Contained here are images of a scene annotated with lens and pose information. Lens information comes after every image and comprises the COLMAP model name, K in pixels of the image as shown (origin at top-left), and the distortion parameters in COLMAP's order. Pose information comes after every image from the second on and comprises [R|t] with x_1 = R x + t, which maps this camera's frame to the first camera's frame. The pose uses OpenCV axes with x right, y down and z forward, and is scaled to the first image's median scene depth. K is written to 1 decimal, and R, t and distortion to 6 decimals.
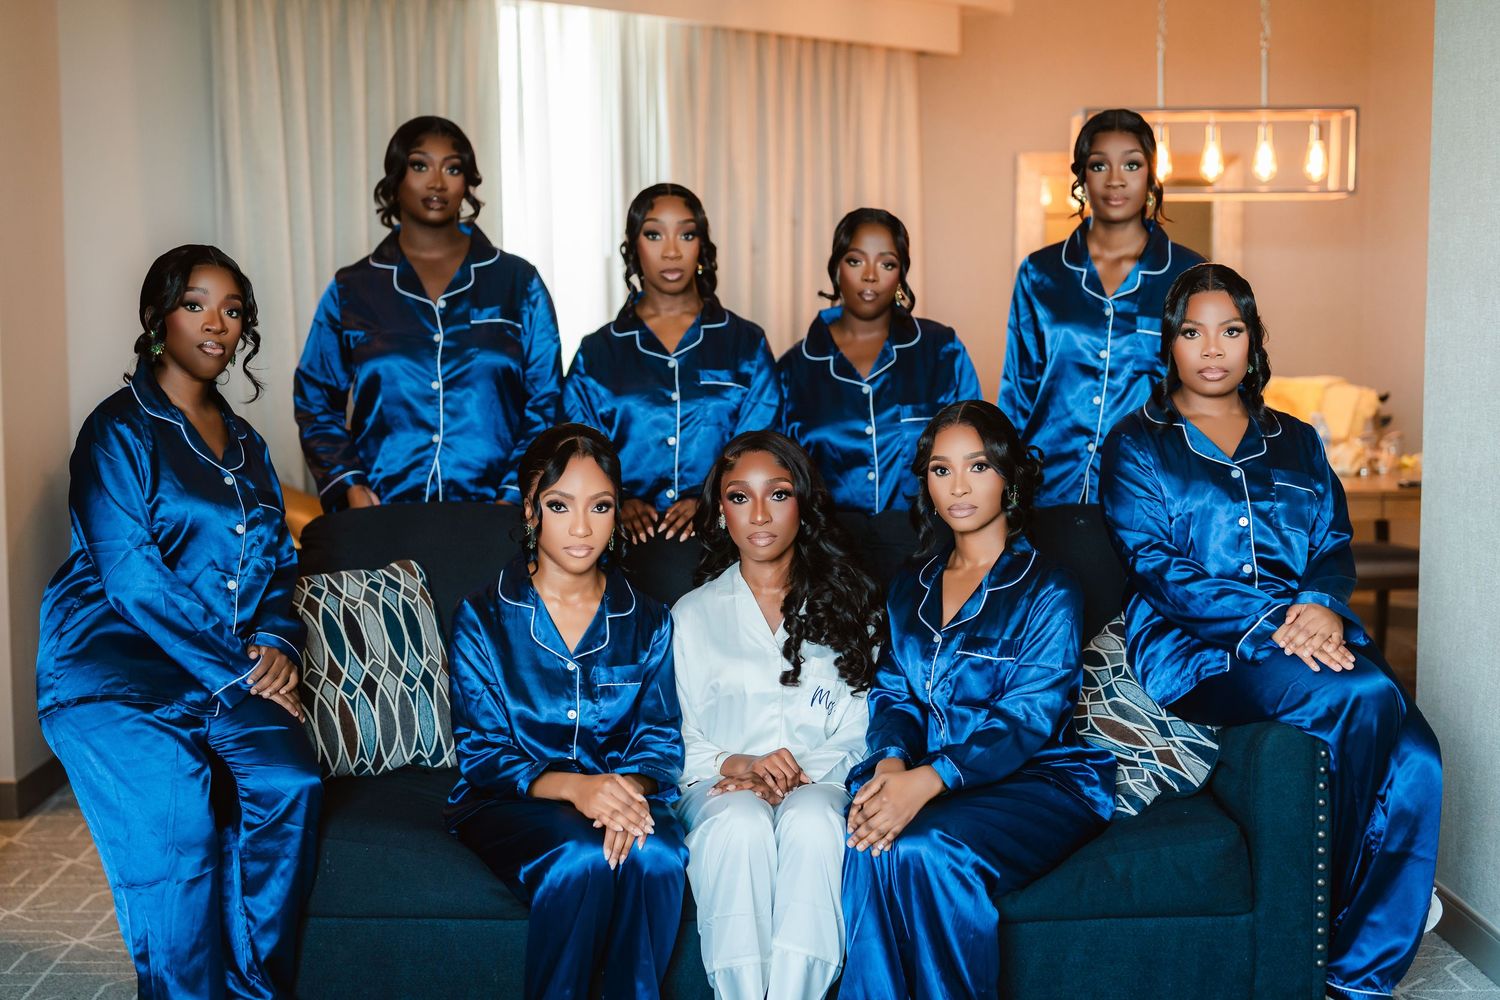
lens RADIAL K [[2163.3, 0, 709.4], [0, 2163.3, 501.8], [0, 0, 1]] dist [0.016995, -0.016620]
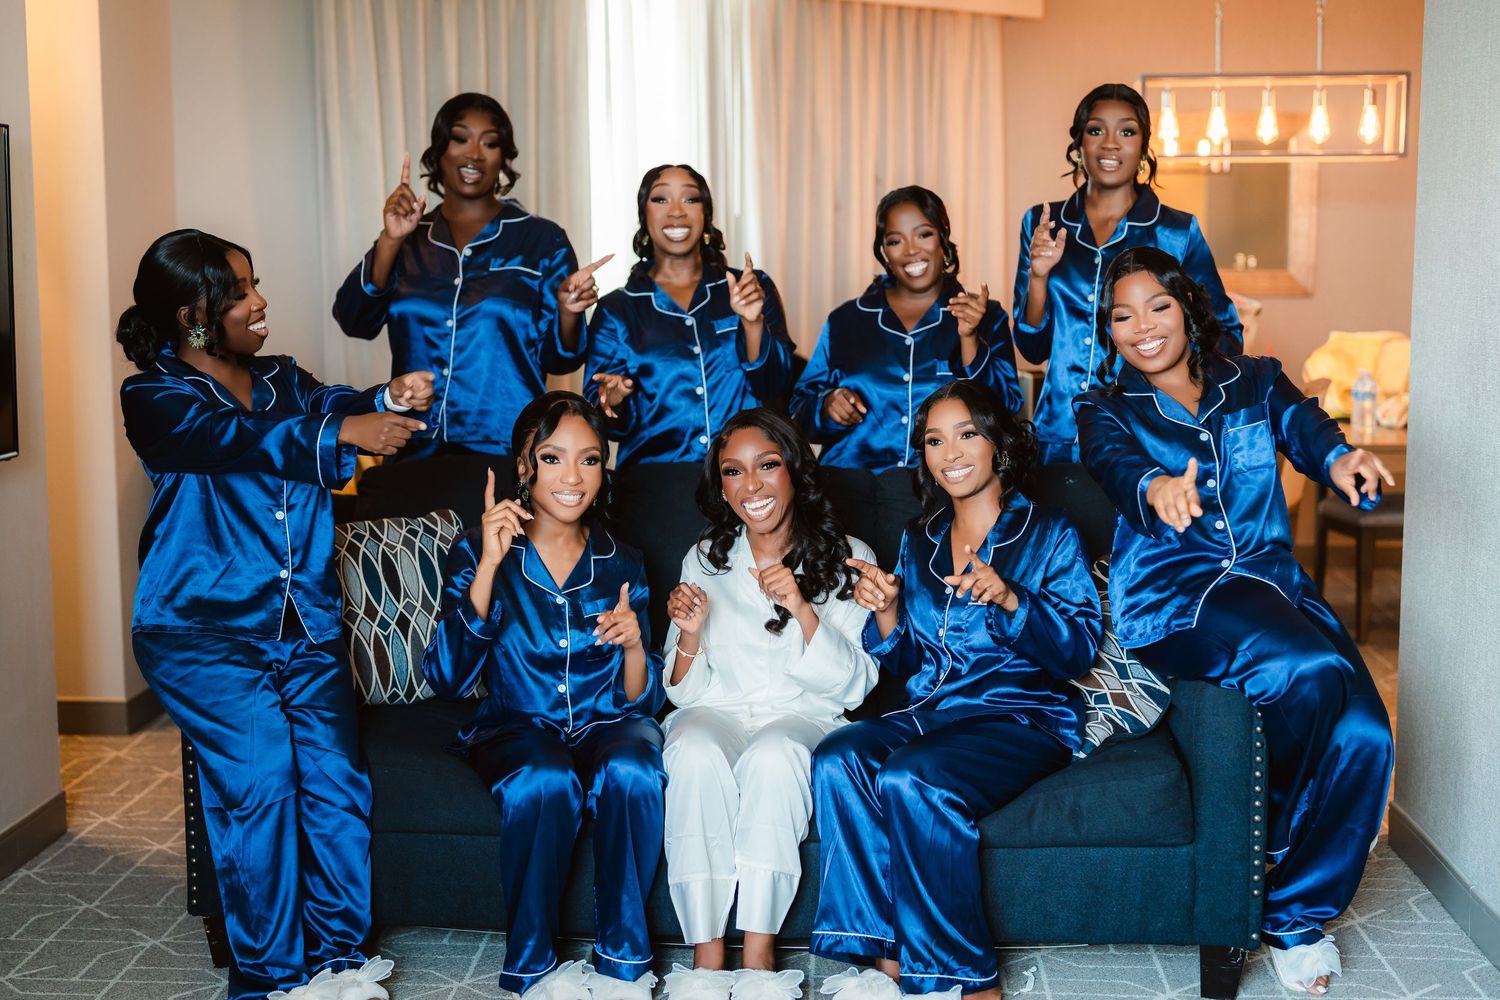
lens RADIAL K [[2175.5, 0, 852.5], [0, 2175.5, 496.4], [0, 0, 1]] dist [0.042767, -0.070832]
pose [[0.997009, 0.010351, -0.076592, 0.152549], [-0.007470, 0.999257, 0.037808, -0.022723], [0.076926, -0.037123, 0.996345, -0.086218]]
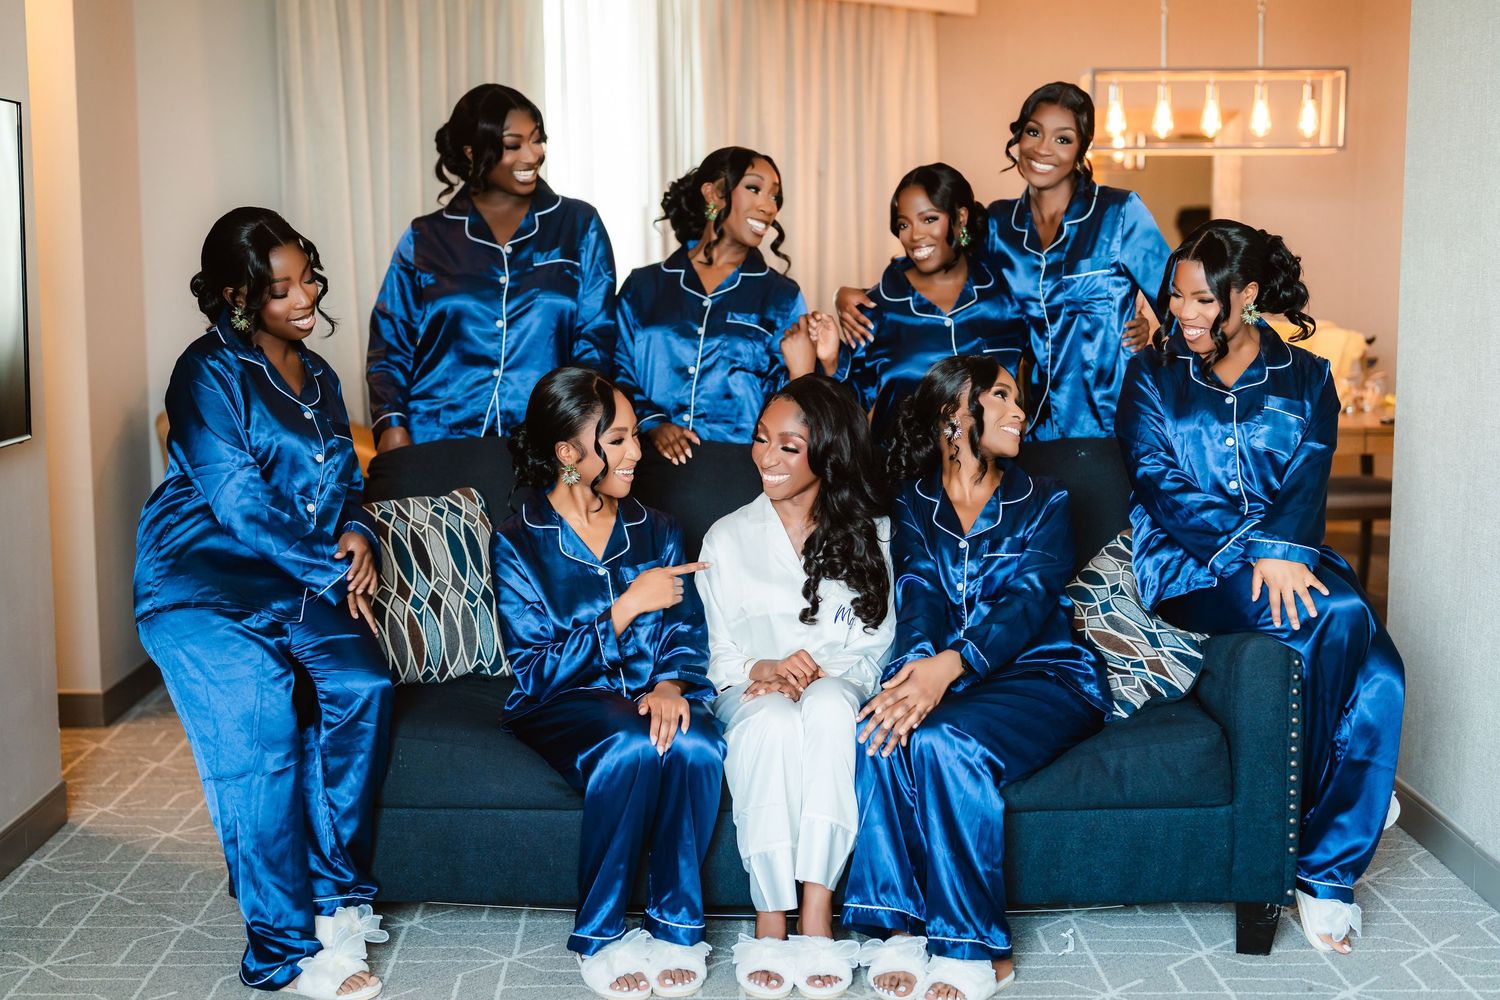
lens RADIAL K [[2171.6, 0, 751.0], [0, 2171.6, 524.5], [0, 0, 1]] dist [0.029135, -0.048038]
pose [[0.999943, 0.001601, 0.010511, -0.007782], [-0.001995, 0.999289, 0.037653, 0.003844], [-0.010443, -0.037671, 0.999236, -0.102480]]
